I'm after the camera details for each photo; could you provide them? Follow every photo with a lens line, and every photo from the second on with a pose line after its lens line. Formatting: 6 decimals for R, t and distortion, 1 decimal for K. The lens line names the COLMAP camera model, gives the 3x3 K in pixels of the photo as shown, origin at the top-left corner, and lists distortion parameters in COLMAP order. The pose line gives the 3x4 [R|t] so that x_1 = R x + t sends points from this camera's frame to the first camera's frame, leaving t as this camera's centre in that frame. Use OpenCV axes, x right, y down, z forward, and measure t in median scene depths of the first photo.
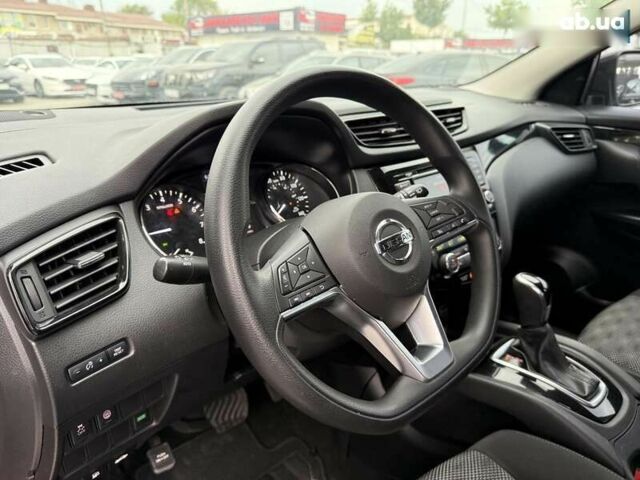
lens RADIAL K [[455.8, 0, 307.0], [0, 455.8, 237.3], [0, 0, 1]] dist [0.040759, -0.046470]
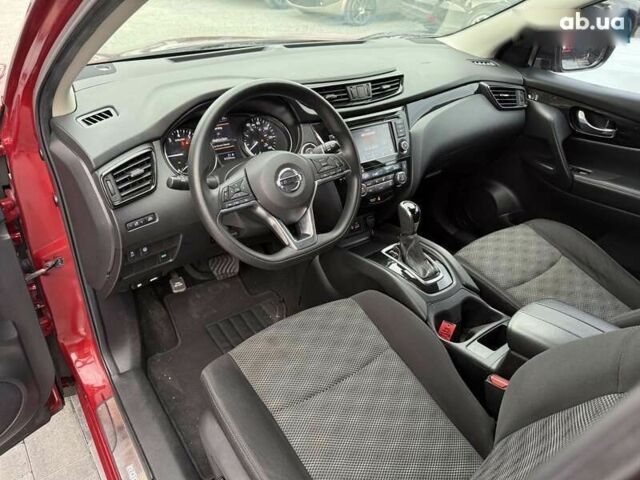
lens RADIAL K [[455.8, 0, 315.4], [0, 455.8, 238.8], [0, 0, 1]] dist [0.040759, -0.046470]
pose [[0.991510, 0.115692, -0.059358, 0.332670], [-0.098682, 0.966756, 0.235891, -0.163279], [0.084676, -0.228030, 0.969965, -0.692835]]
